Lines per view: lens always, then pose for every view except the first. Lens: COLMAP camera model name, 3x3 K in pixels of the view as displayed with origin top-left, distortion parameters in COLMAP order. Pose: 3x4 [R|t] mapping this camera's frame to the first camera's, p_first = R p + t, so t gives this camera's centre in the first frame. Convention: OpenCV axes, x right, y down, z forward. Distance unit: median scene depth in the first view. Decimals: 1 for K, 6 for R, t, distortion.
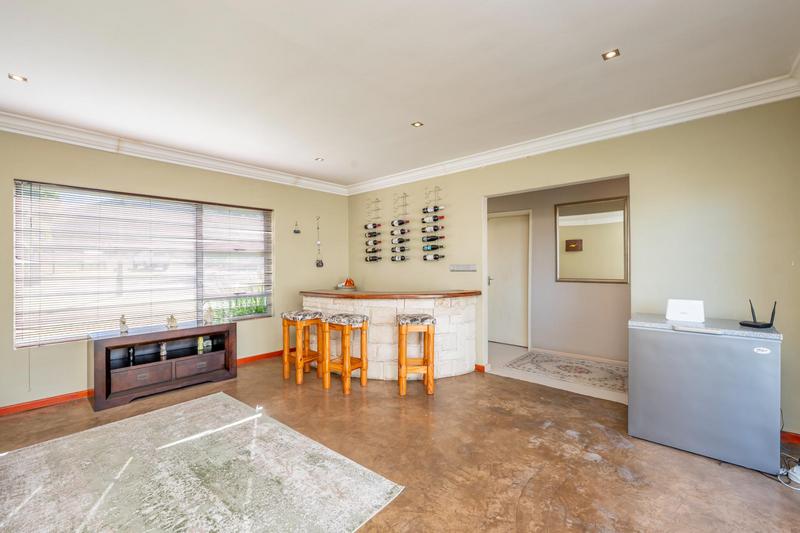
lens RADIAL K [[338.3, 0, 383.9], [0, 338.3, 264.9], [0, 0, 1]] dist [-0.000915, -0.000343]
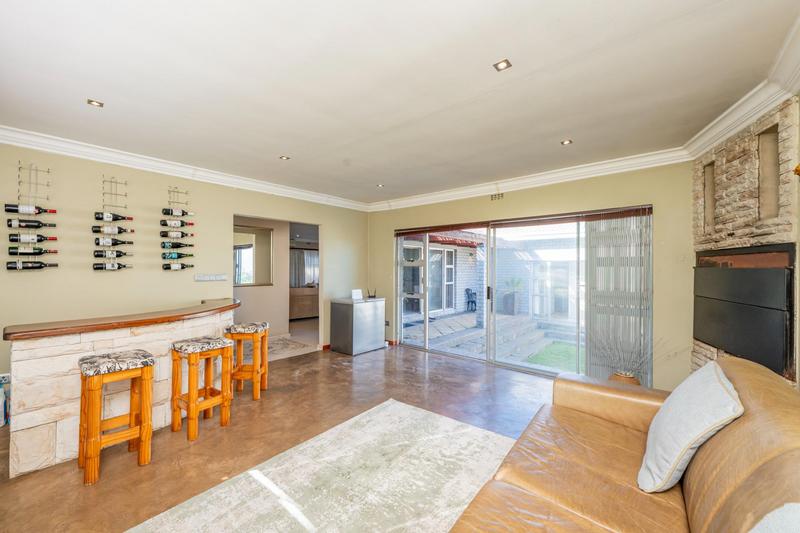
lens RADIAL K [[321.7, 0, 406.5], [0, 321.7, 269.2], [0, 0, 1]] dist [-0.006093, 0.000709]
pose [[-0.061609, 0.007140, 0.998075, -0.740459], [0.000342, 0.999975, -0.007132, -0.008913], [-0.998100, -0.000098, -0.061609, 0.455328]]
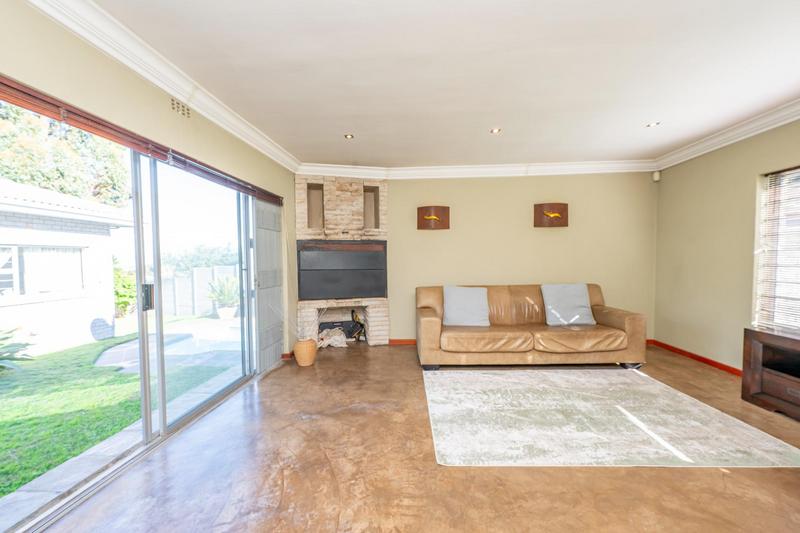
lens RADIAL K [[321.7, 0, 387.4], [0, 321.7, 260.5], [0, 0, 1]] dist [-0.006093, 0.000709]
pose [[-0.789048, 0.013710, -0.614179, 0.349380], [0.010814, 0.999906, 0.008427, 0.009236], [0.614237, 0.000007, -0.789122, 0.750028]]
